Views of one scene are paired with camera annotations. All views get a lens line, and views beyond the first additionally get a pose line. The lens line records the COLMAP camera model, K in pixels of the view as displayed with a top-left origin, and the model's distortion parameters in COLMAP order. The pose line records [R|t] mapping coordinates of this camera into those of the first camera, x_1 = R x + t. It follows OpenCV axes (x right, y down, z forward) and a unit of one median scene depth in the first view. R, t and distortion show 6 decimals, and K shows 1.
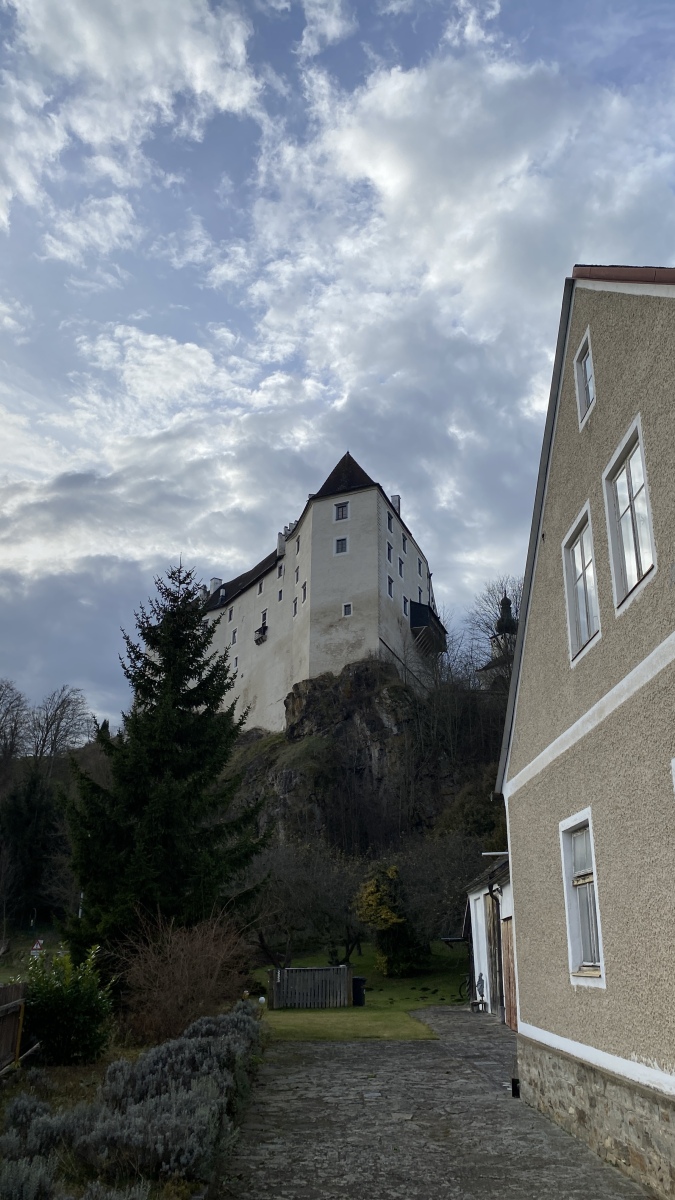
lens RADIAL K [[909.2, 0, 333.7], [0, 909.2, 580.0], [0, 0, 1]] dist [0.063430, -0.040935]
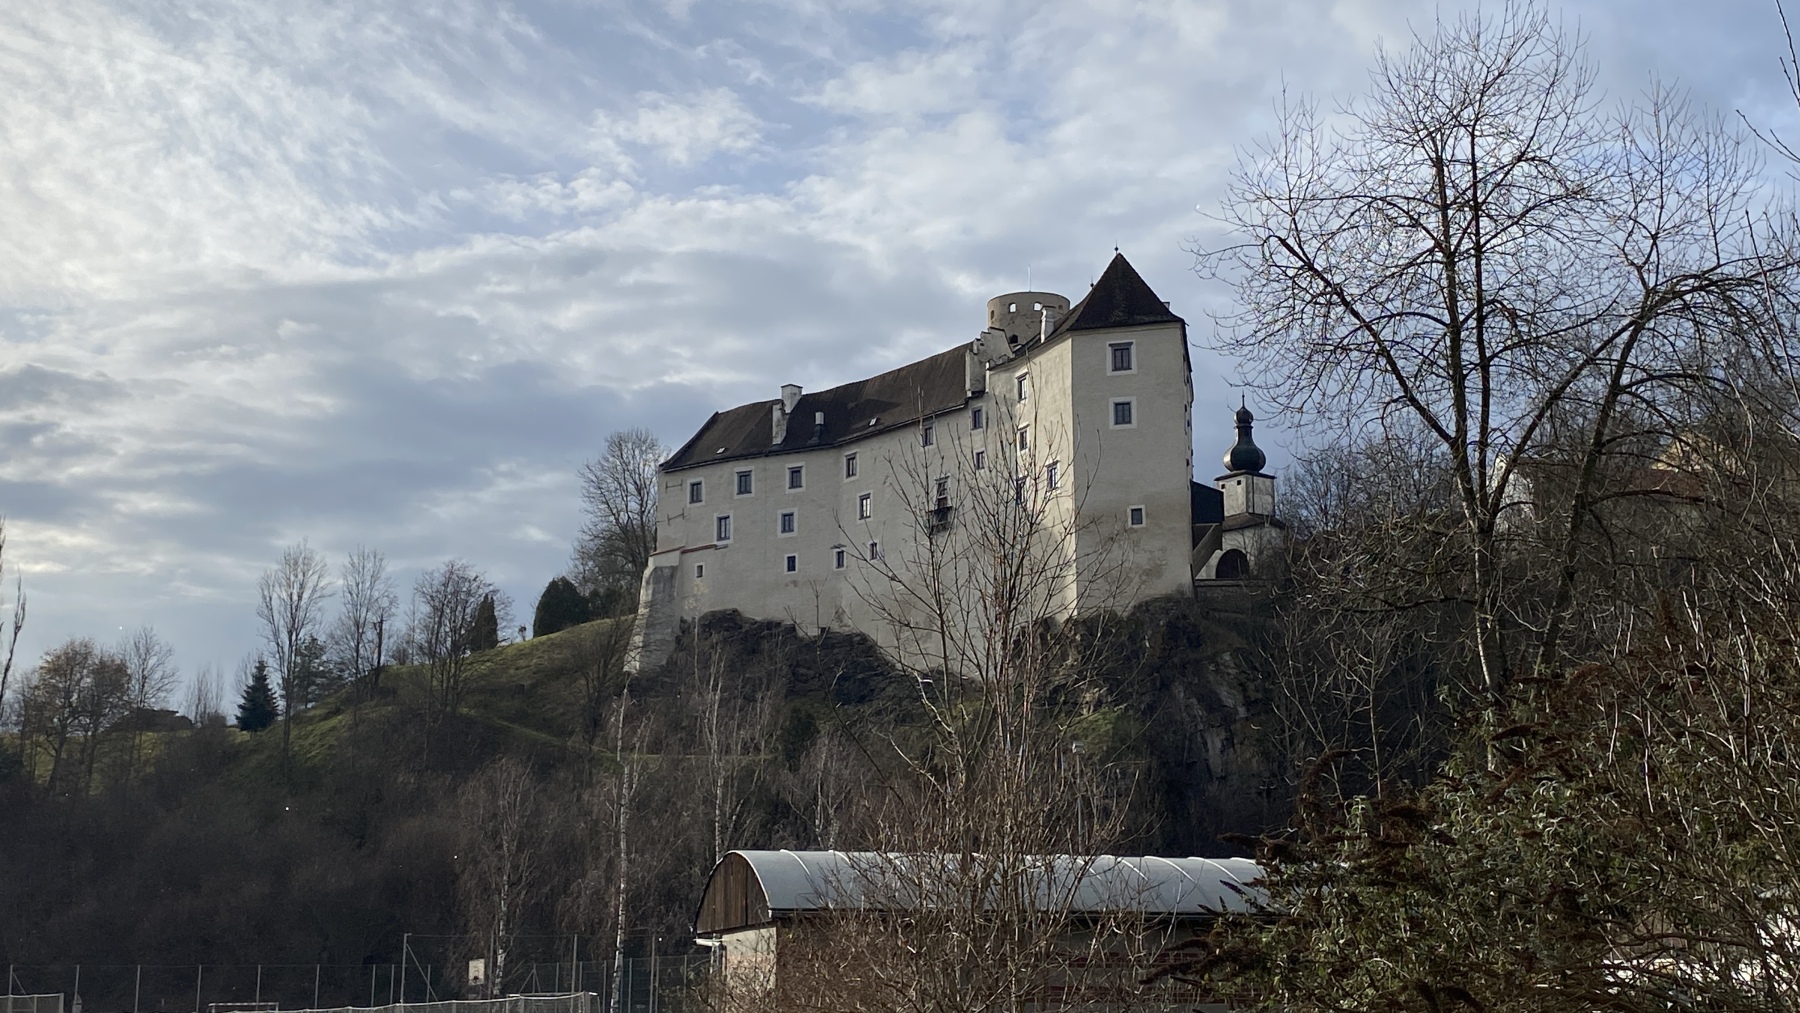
lens RADIAL K [[2297.3, 0, 870.3], [0, 2297.3, 412.1], [0, 0, 1]] dist [0.007715, 0.000000]
pose [[0.984860, 0.028779, 0.170944, -0.454092], [-0.051939, 0.989808, 0.132602, -0.248648], [-0.165386, -0.139473, 0.976317, -0.585482]]
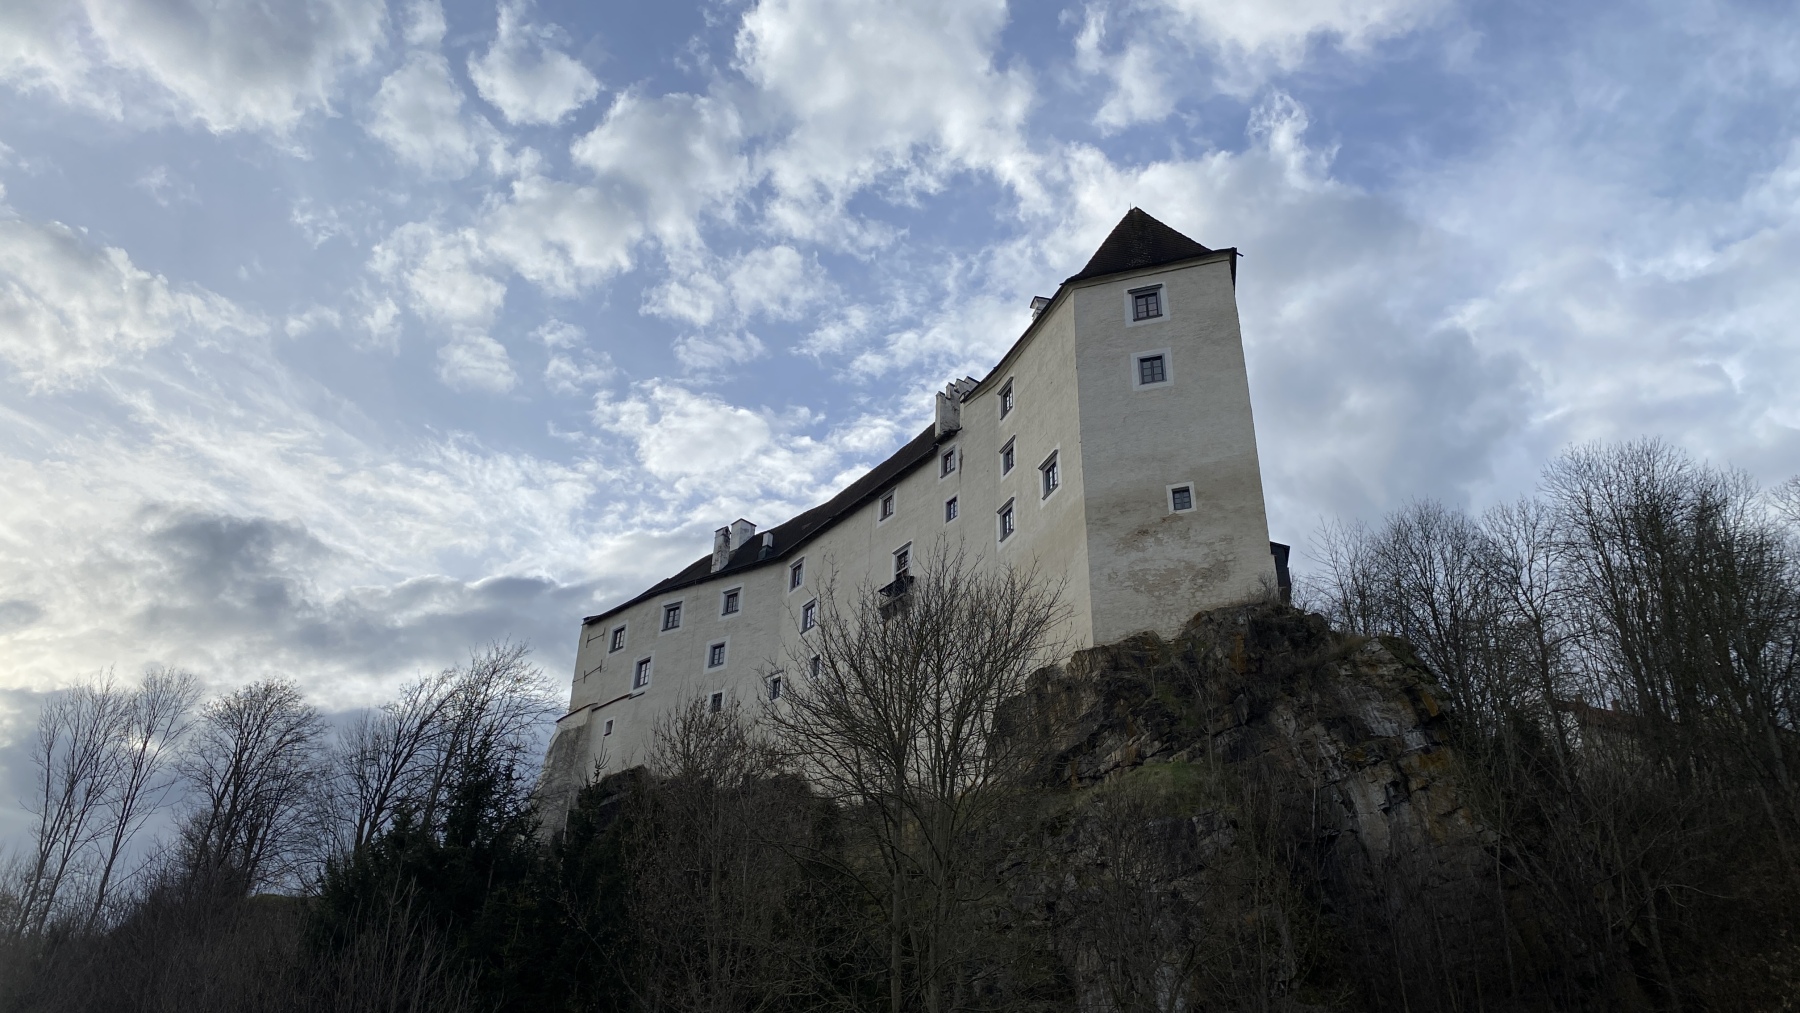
lens RADIAL K [[1363.8, 0, 903.7], [0, 1363.8, 487.8], [0, 0, 1]] dist [0.063430, -0.040935]
pose [[0.987224, 0.090642, 0.131049, -0.196591], [-0.065748, 0.980885, -0.183147, 0.151840], [-0.145145, 0.172191, 0.974312, 0.369288]]
